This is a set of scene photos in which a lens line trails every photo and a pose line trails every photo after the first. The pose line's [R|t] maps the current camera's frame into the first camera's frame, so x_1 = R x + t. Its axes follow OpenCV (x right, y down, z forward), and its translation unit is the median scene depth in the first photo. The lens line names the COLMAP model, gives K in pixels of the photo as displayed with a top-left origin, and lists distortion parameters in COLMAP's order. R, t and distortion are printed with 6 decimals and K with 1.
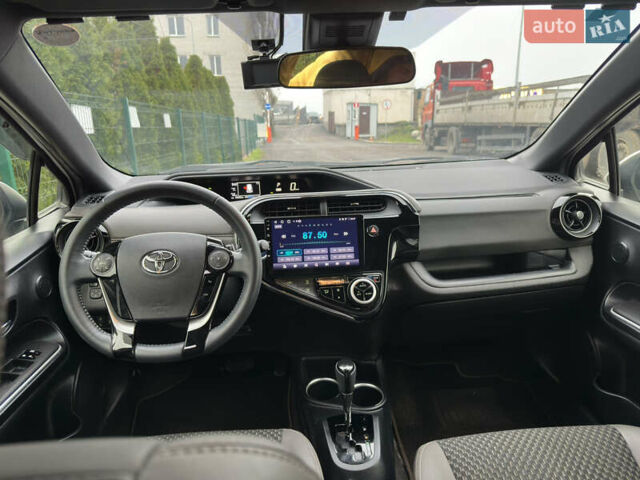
lens RADIAL K [[441.9, 0, 316.9], [0, 441.9, 253.3], [0, 0, 1]] dist [-0.007380, 0.002534]
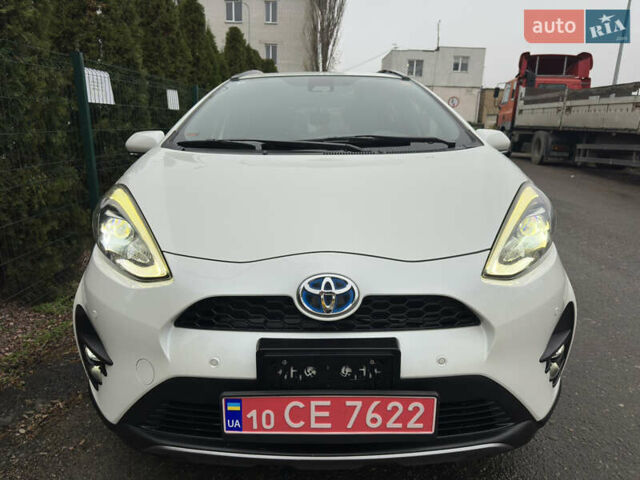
lens RADIAL K [[440.9, 0, 320.1], [0, 440.9, 243.7], [0, 0, 1]] dist [-0.004979, 0.001574]
pose [[0.992805, 0.075679, -0.092791, -0.008743], [-0.076794, 0.997011, -0.008501, -0.034115], [0.091870, 0.015566, 0.995649, 0.132853]]
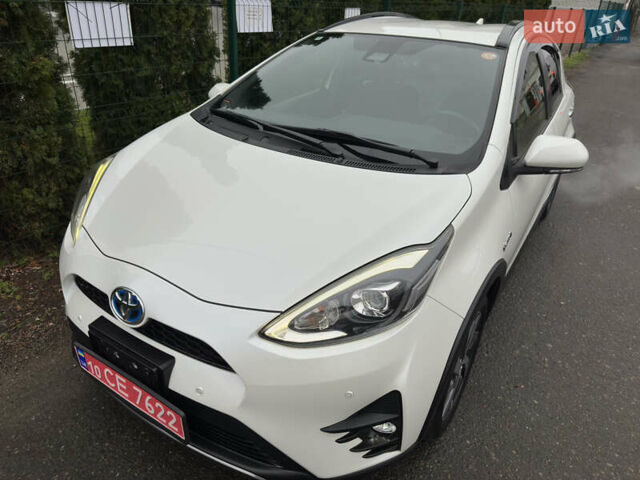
lens RADIAL K [[441.9, 0, 316.9], [0, 441.9, 253.3], [0, 0, 1]] dist [-0.007380, 0.002534]
pose [[0.775311, 0.379572, -0.504795, 0.046031], [-0.254130, 0.919188, 0.300852, -0.065935], [0.578197, -0.104970, 0.809117, 0.152514]]
